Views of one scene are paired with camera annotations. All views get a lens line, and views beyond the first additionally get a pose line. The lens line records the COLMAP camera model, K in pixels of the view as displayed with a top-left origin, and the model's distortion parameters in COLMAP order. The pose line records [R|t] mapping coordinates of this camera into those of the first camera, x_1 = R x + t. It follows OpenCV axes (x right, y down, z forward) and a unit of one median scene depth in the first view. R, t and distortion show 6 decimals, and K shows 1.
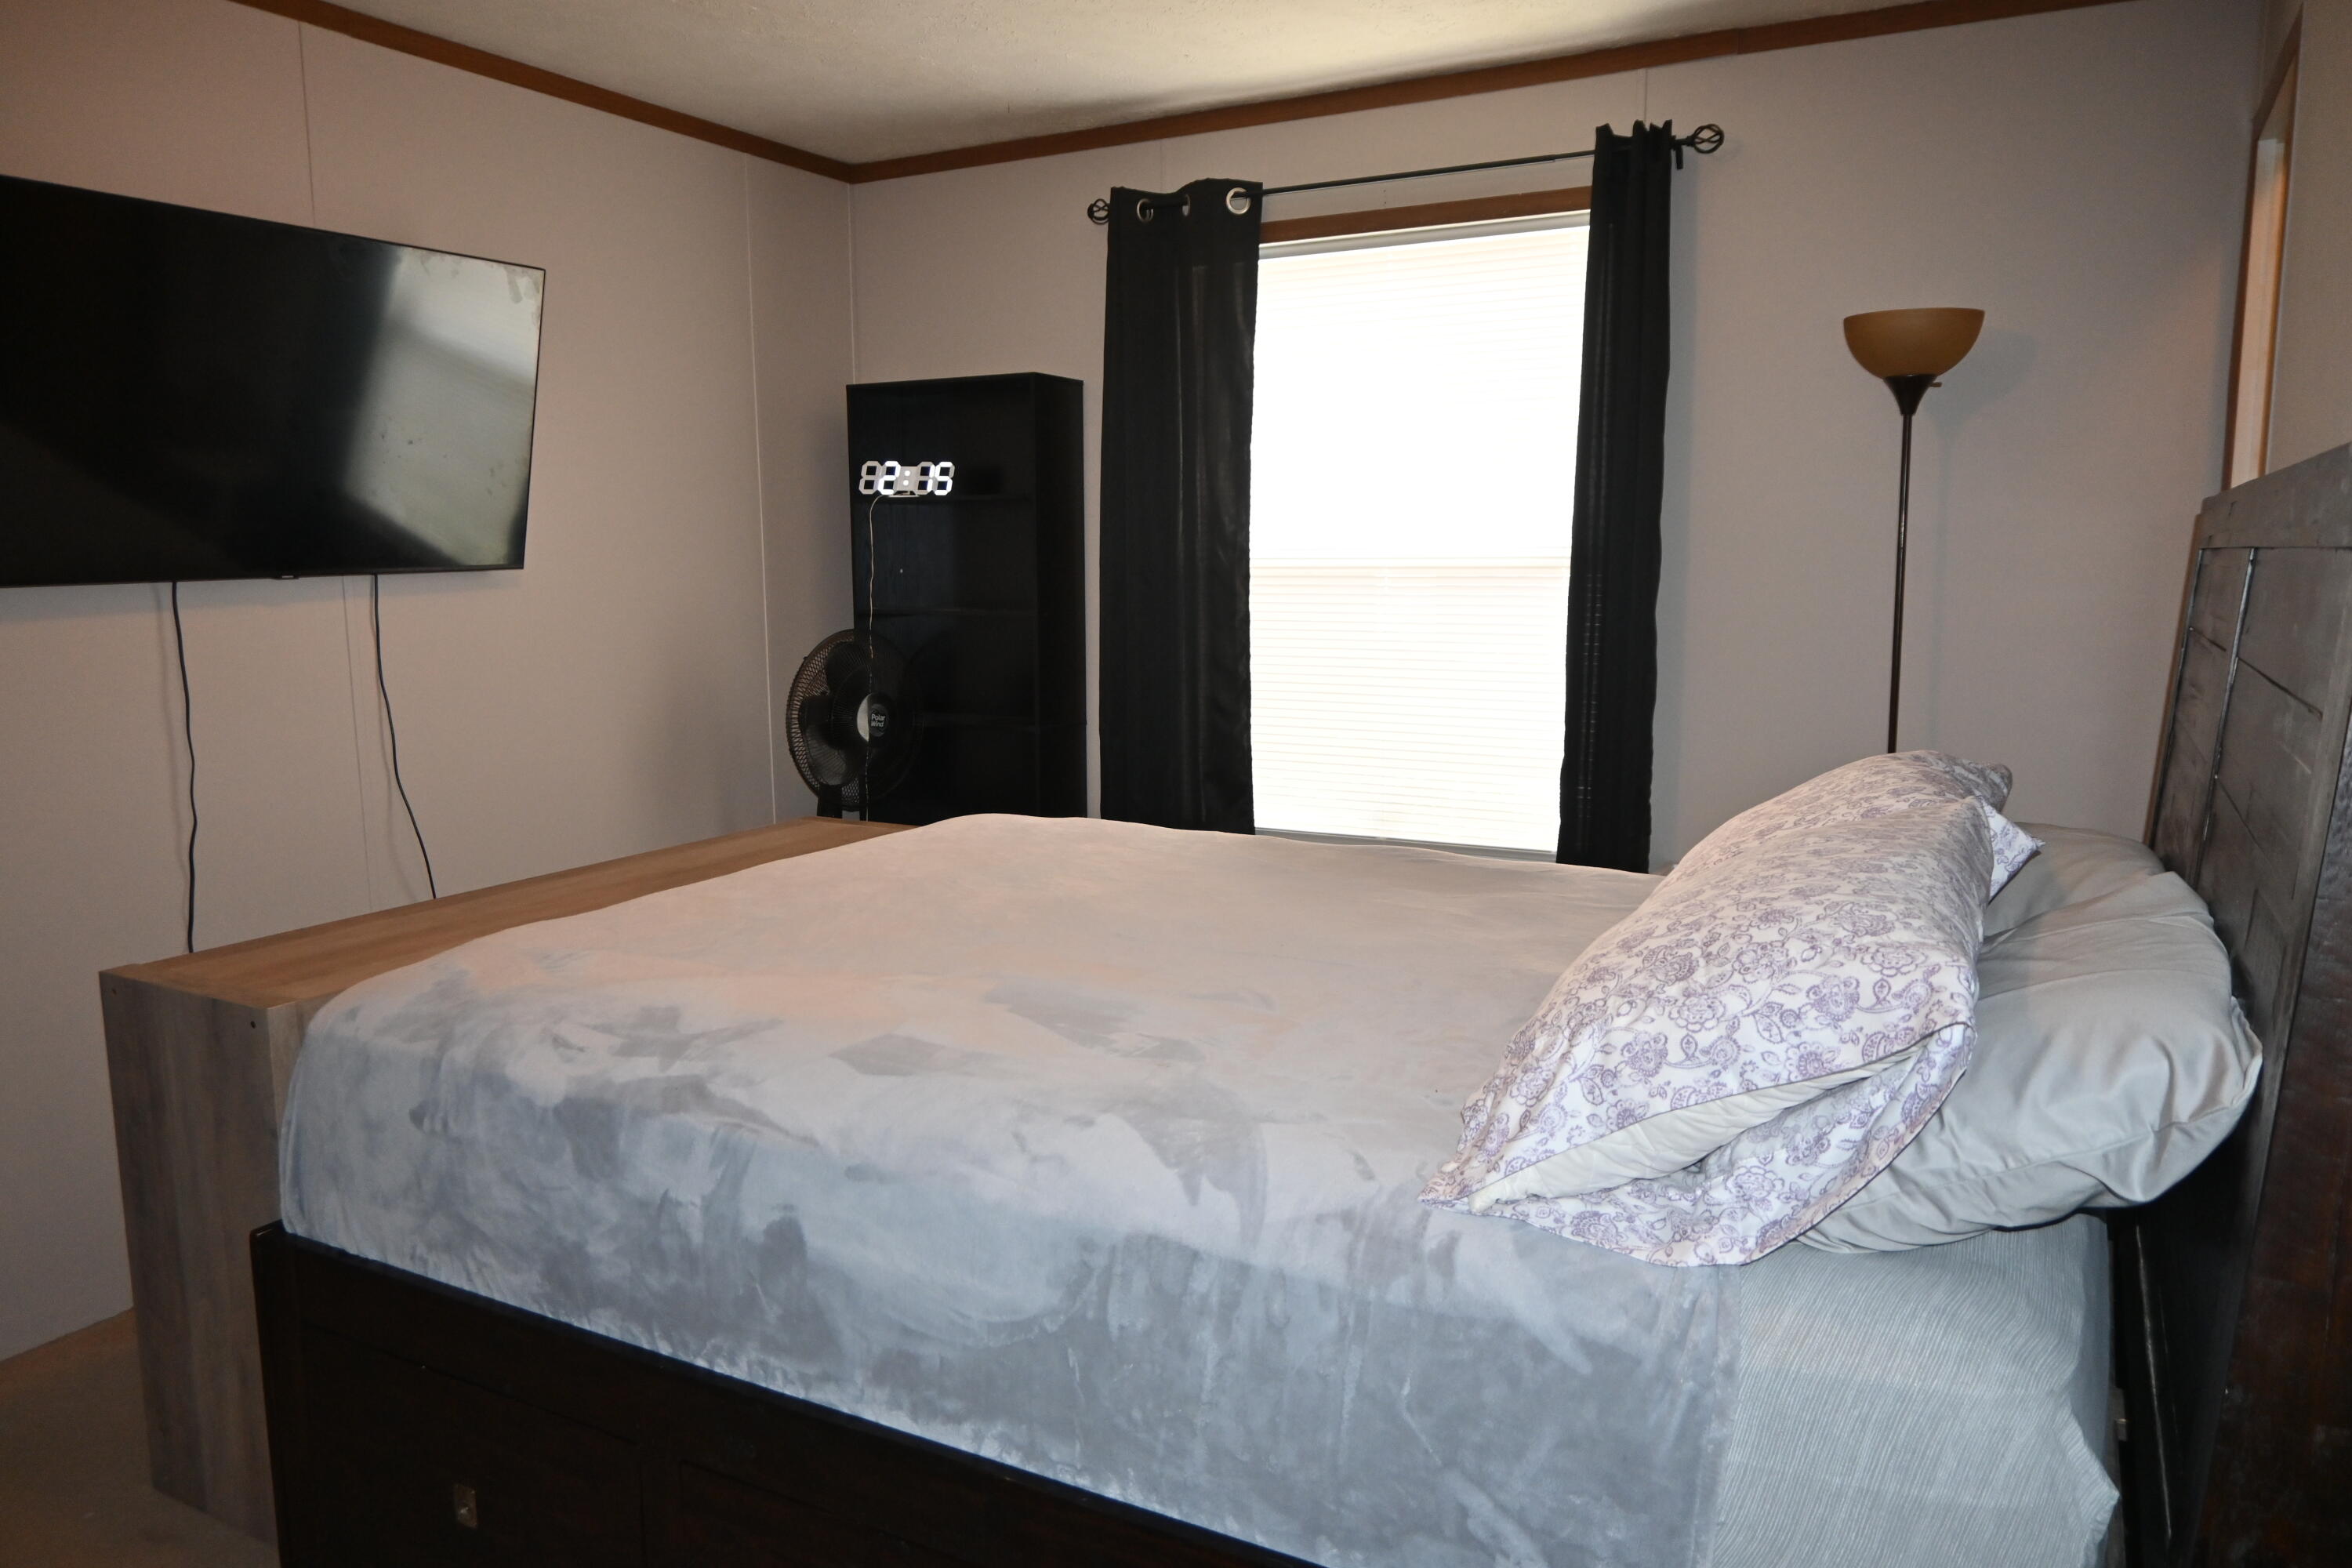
lens RADIAL K [[1622.0, 0, 1176.0], [0, 1622.0, 784.0], [0, 0, 1]] dist [0.006419, 0.000309]
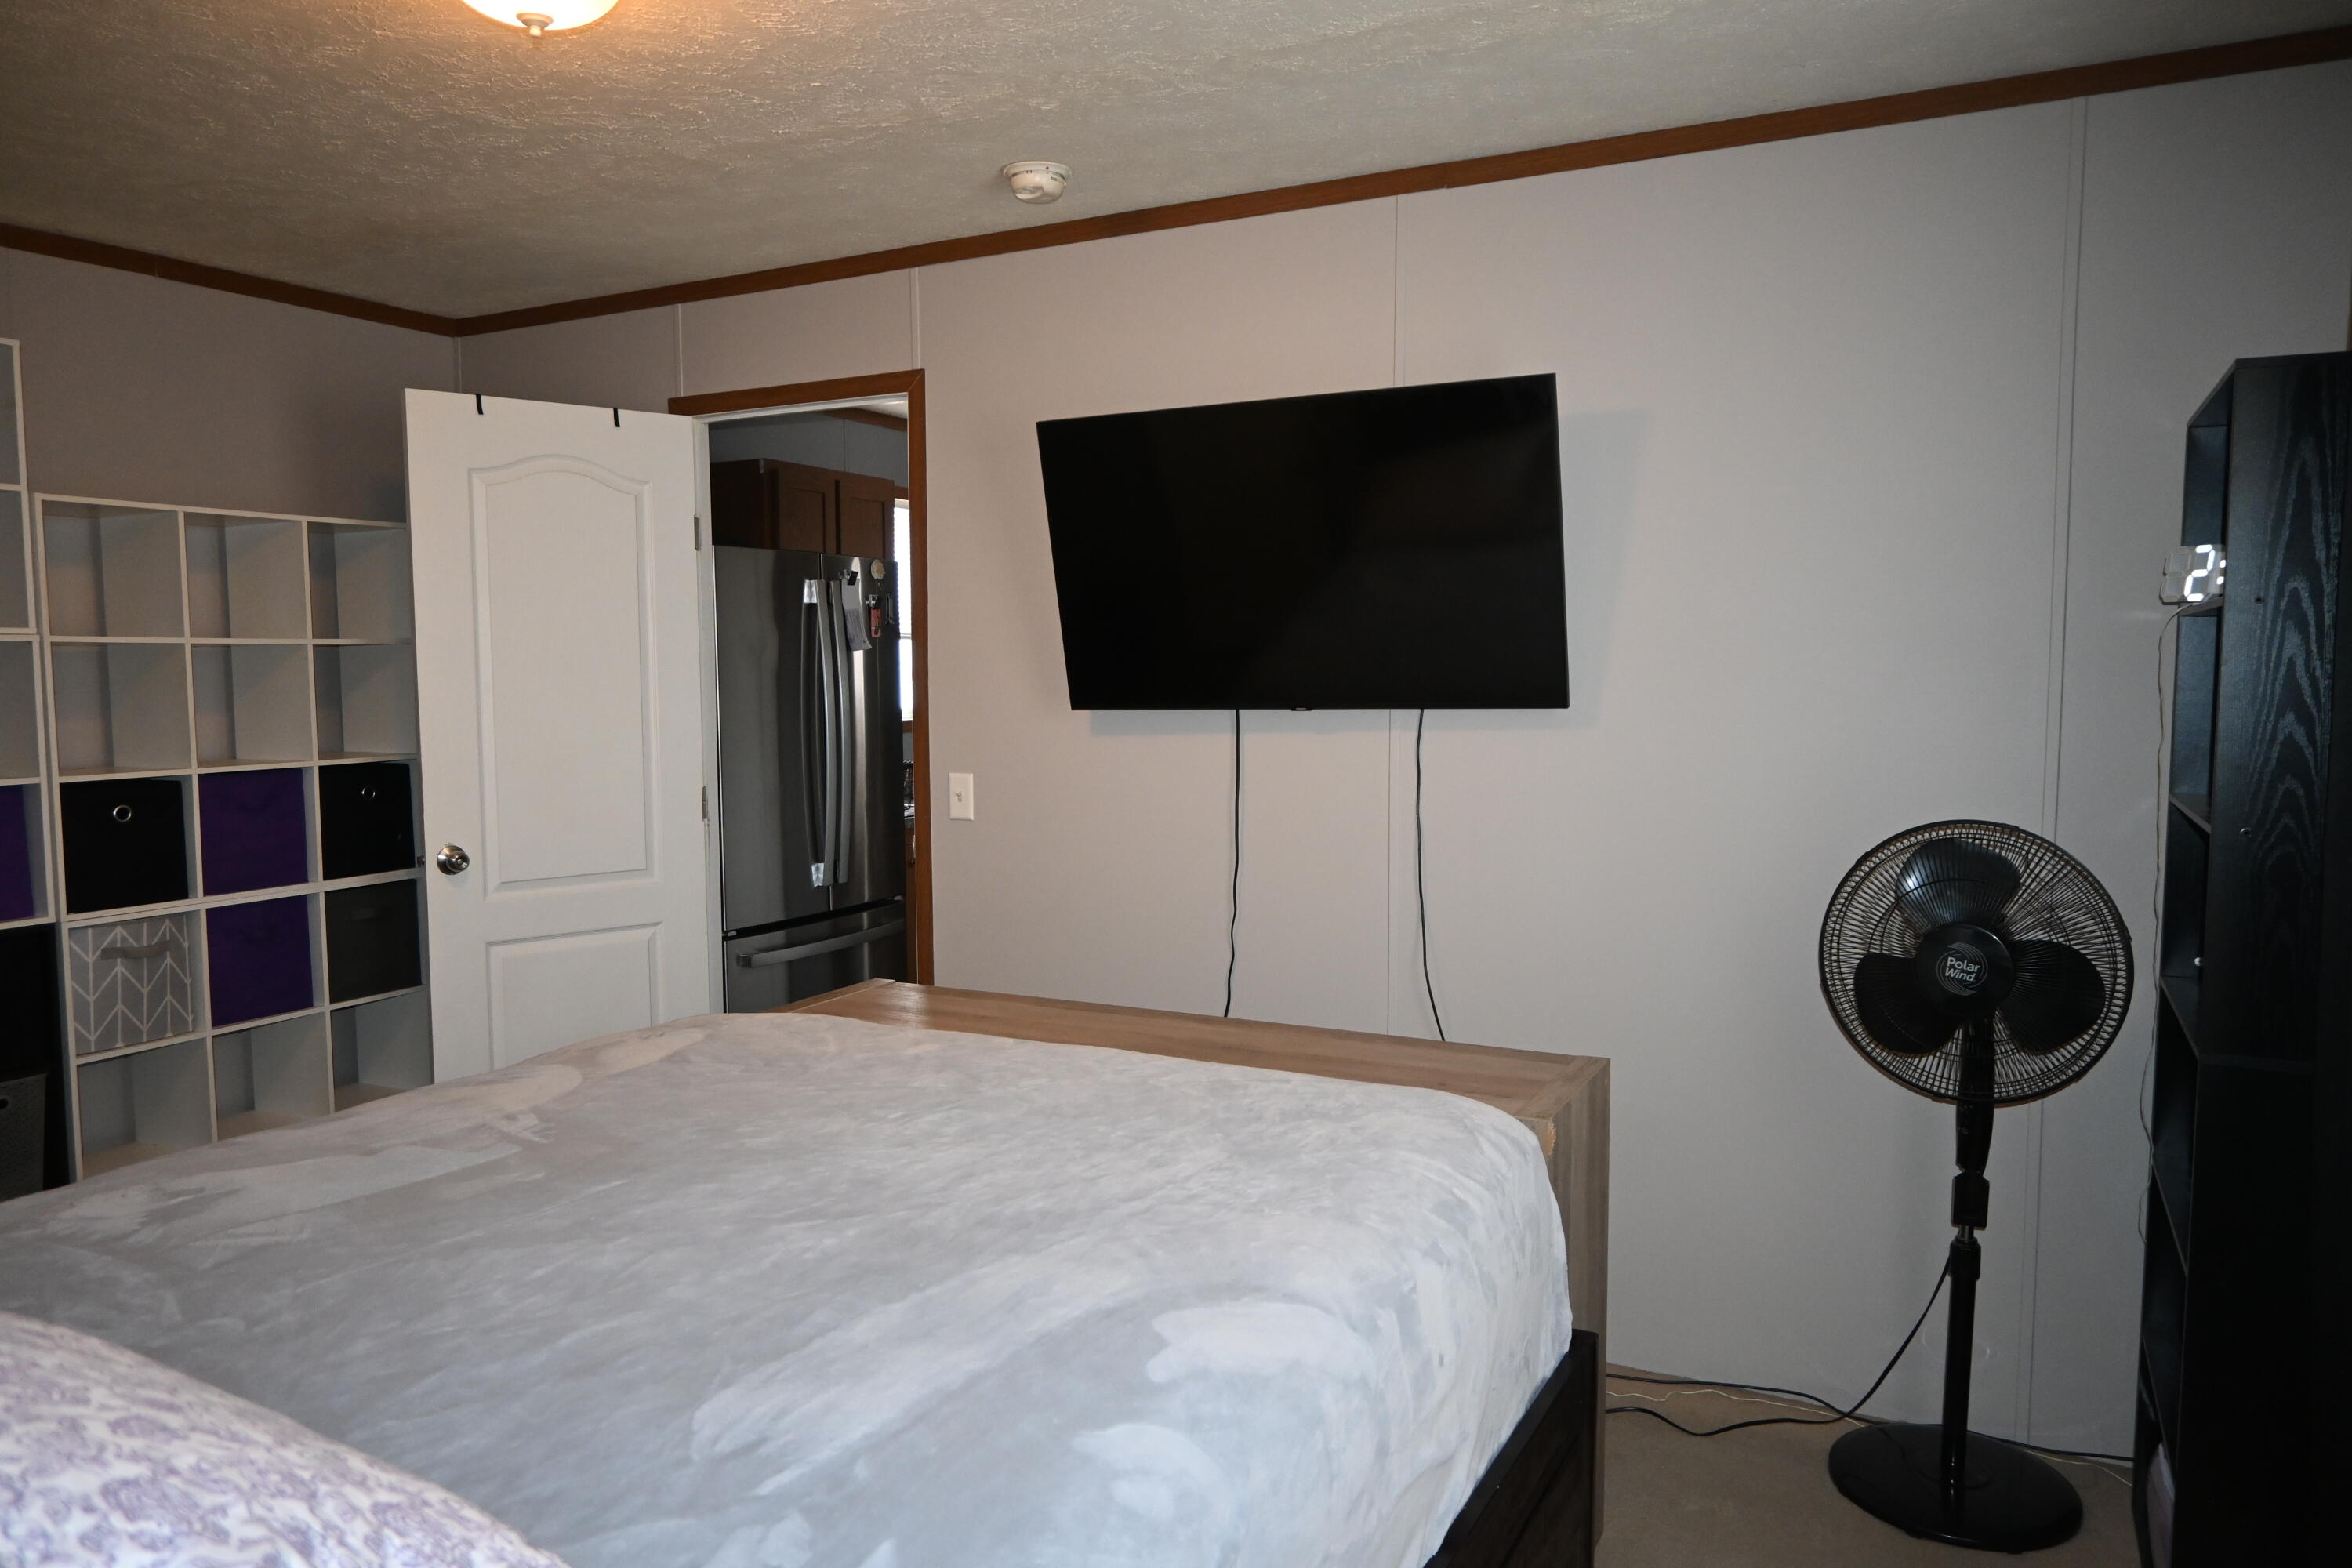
lens RADIAL K [[1622.0, 0, 1176.0], [0, 1622.0, 784.0], [0, 0, 1]] dist [0.006419, 0.000309]
pose [[0.053685, 0.090996, -0.994403, 0.516501], [-0.136643, 0.987141, 0.082954, -0.147571], [0.989165, 0.131425, 0.065429, 0.801490]]
